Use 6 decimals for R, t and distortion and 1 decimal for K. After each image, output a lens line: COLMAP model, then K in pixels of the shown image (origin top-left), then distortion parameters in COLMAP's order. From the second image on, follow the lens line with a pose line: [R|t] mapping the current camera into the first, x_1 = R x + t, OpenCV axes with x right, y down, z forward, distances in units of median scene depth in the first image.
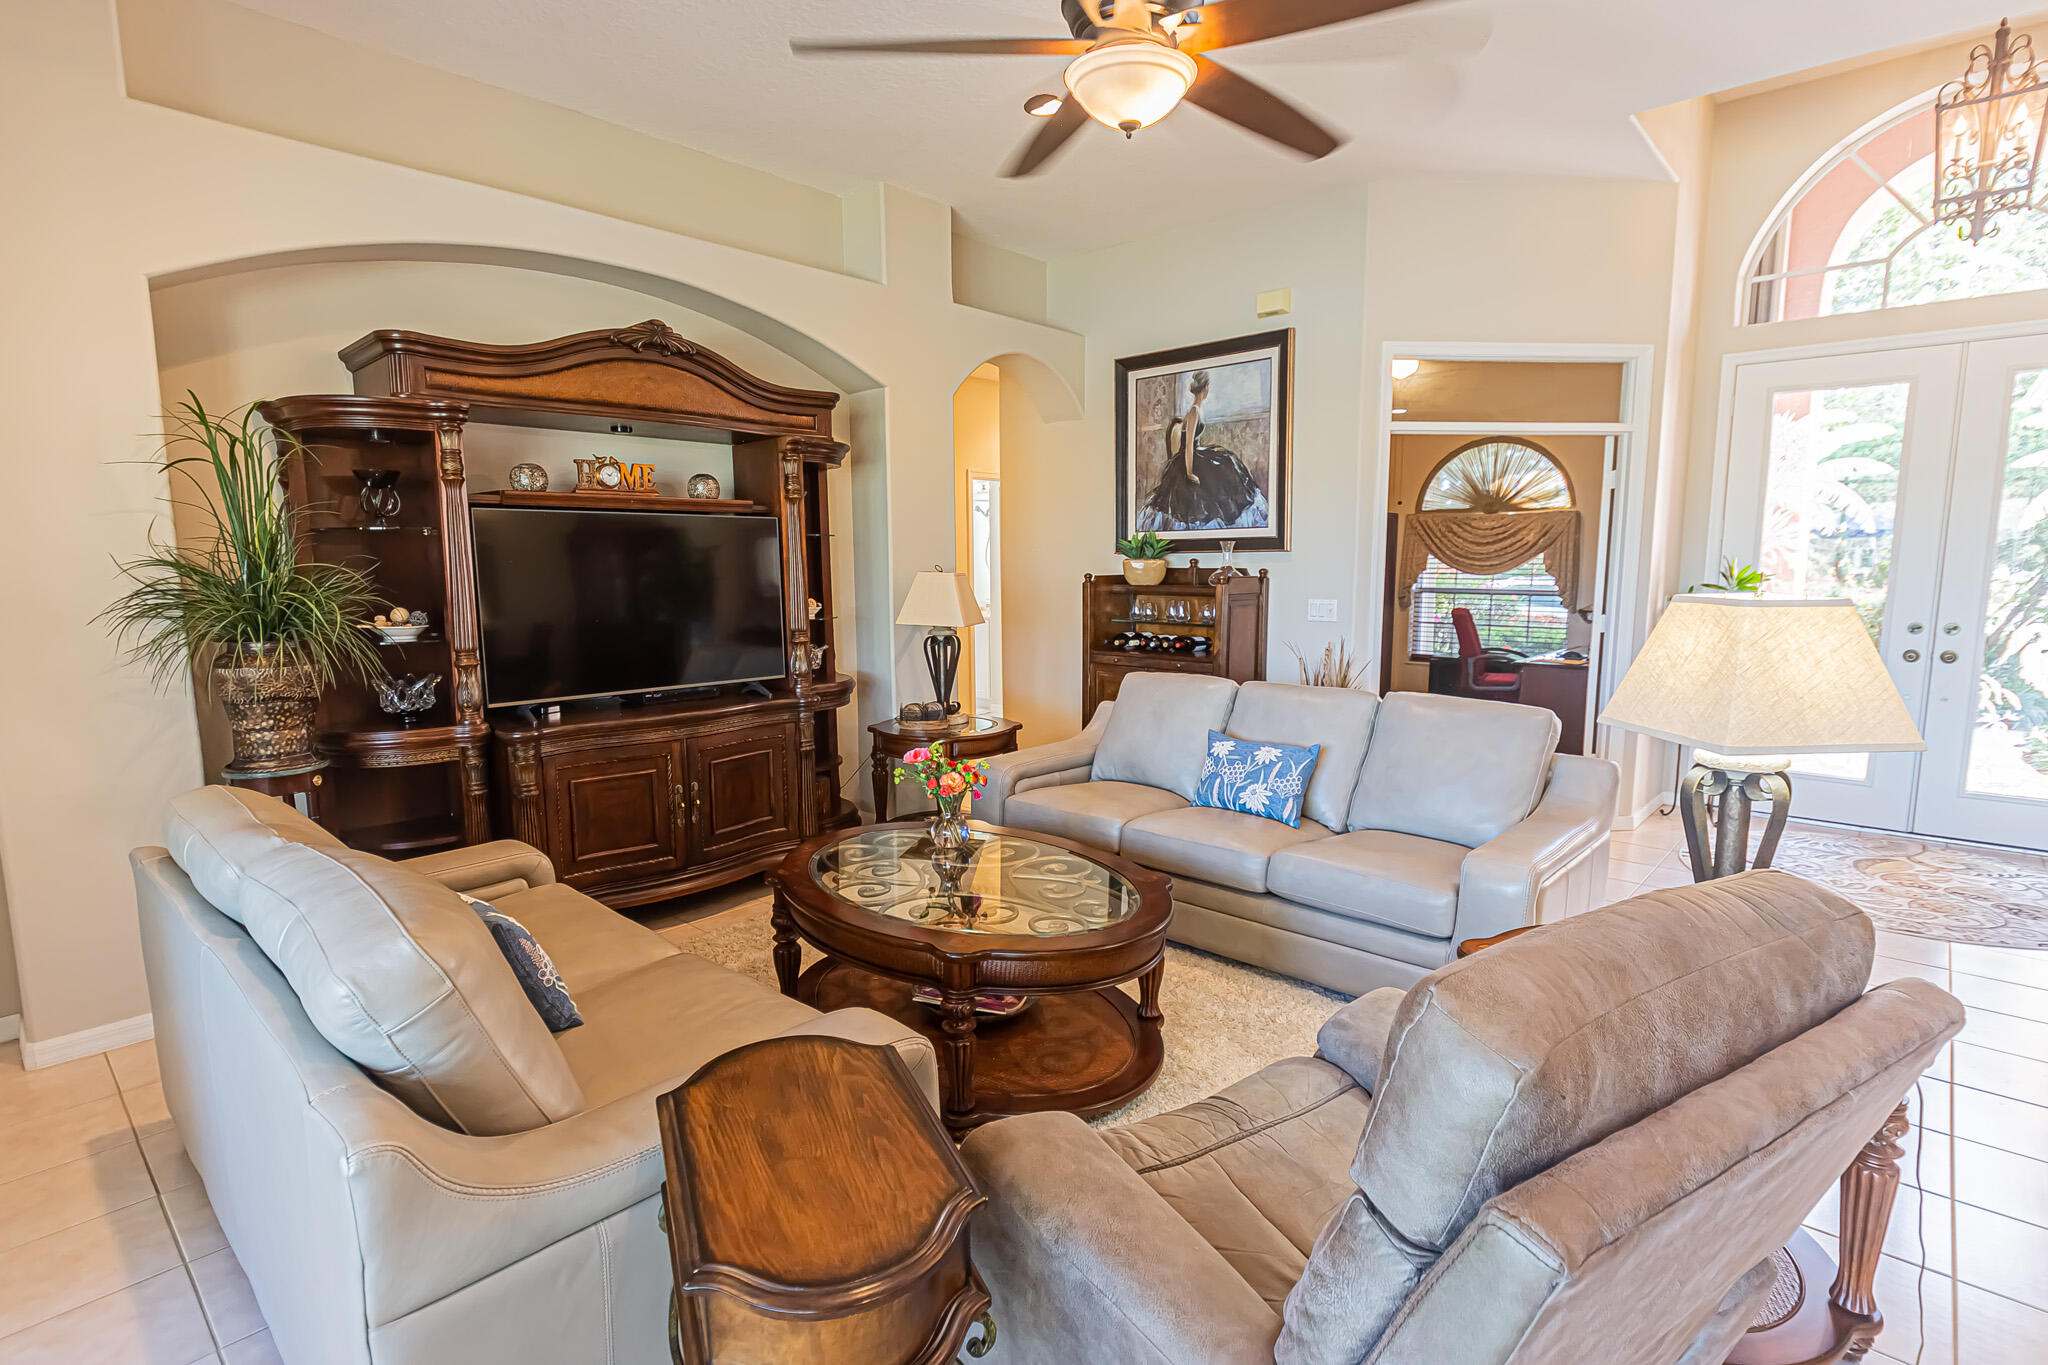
lens RADIAL K [[1002.2, 0, 1033.9], [0, 1002.2, 689.7], [0, 0, 1]] dist [-0.002435, 0.000288]
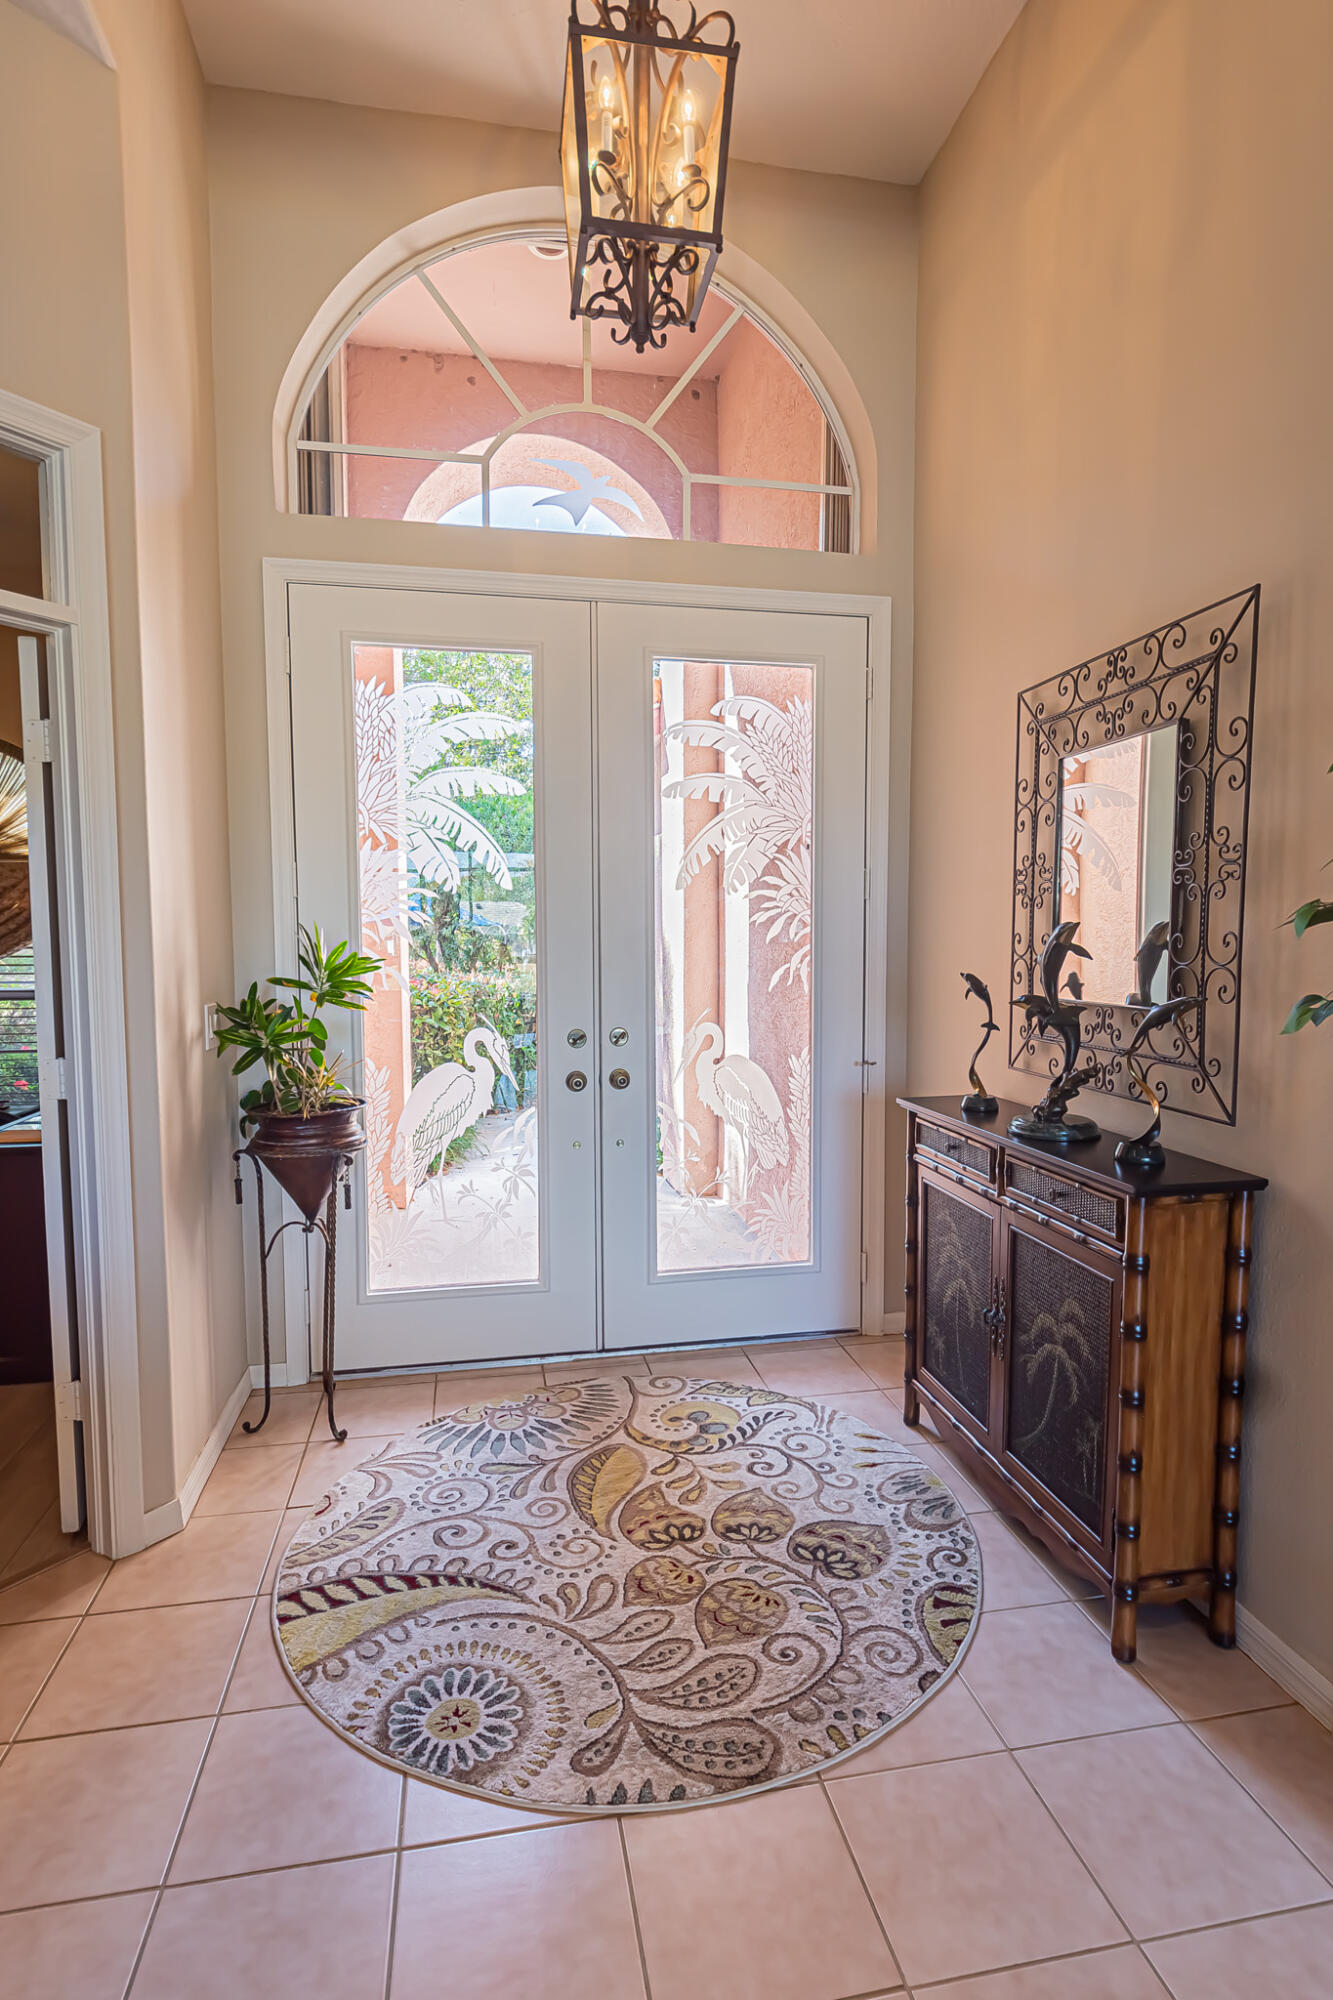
lens RADIAL K [[1012.0, 0, 666.5], [0, 1012.0, 1000.0], [0, 0, 1]] dist [-0.003230, 0.000589]
pose [[0.602832, -0.048779, 0.796375, 0.403529], [0.110002, 0.993679, -0.022405, -0.065298], [-0.790249, 0.101109, 0.604387, 0.564536]]
